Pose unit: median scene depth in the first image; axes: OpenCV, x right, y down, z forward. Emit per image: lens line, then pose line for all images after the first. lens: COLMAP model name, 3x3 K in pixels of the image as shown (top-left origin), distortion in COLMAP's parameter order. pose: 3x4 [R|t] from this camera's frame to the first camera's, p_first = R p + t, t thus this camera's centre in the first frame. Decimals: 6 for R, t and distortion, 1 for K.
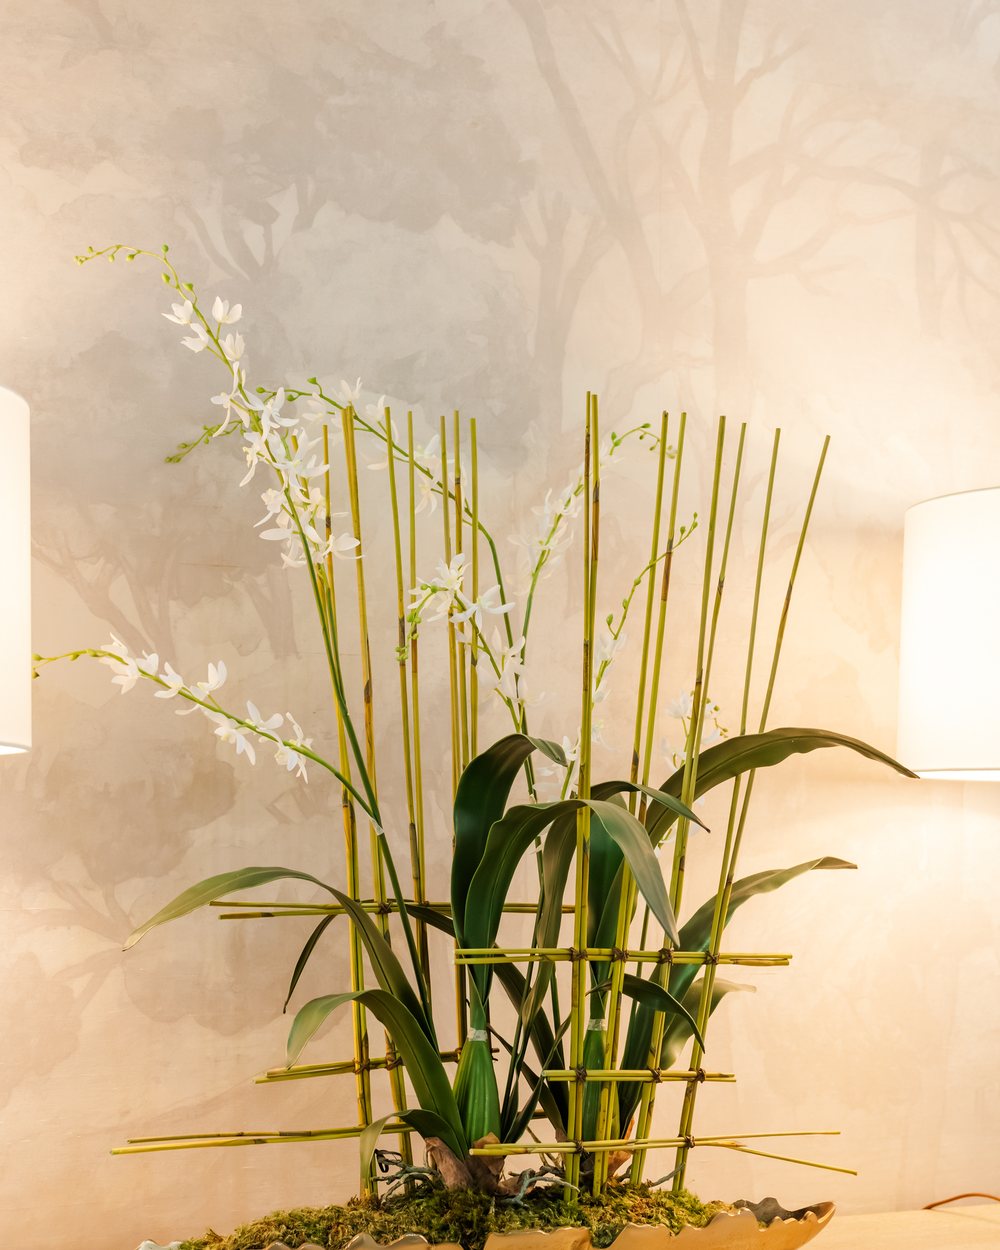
lens RADIAL K [[2139.2, 0, 500.0], [0, 2139.2, 625.0], [0, 0, 1]] dist [0.033734, -0.190892]
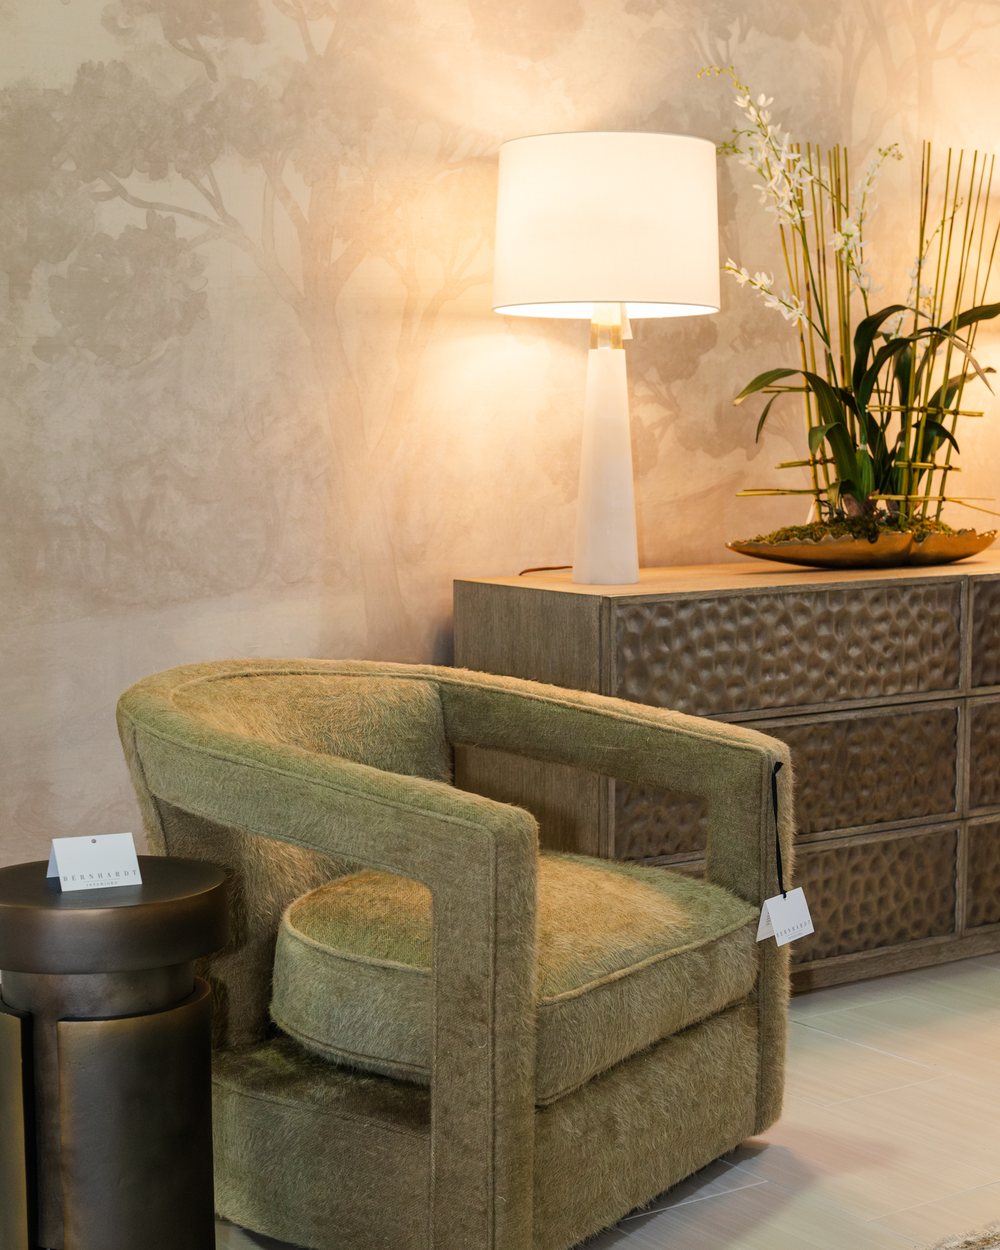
lens RADIAL K [[2139.2, 0, 500.0], [0, 2139.2, 625.0], [0, 0, 1]] dist [0.033734, -0.190892]
pose [[0.985208, -0.034534, 0.167850, -0.674833], [0.002606, 0.982390, 0.186824, -0.032111], [-0.171346, -0.183623, 0.967948, -0.959130]]
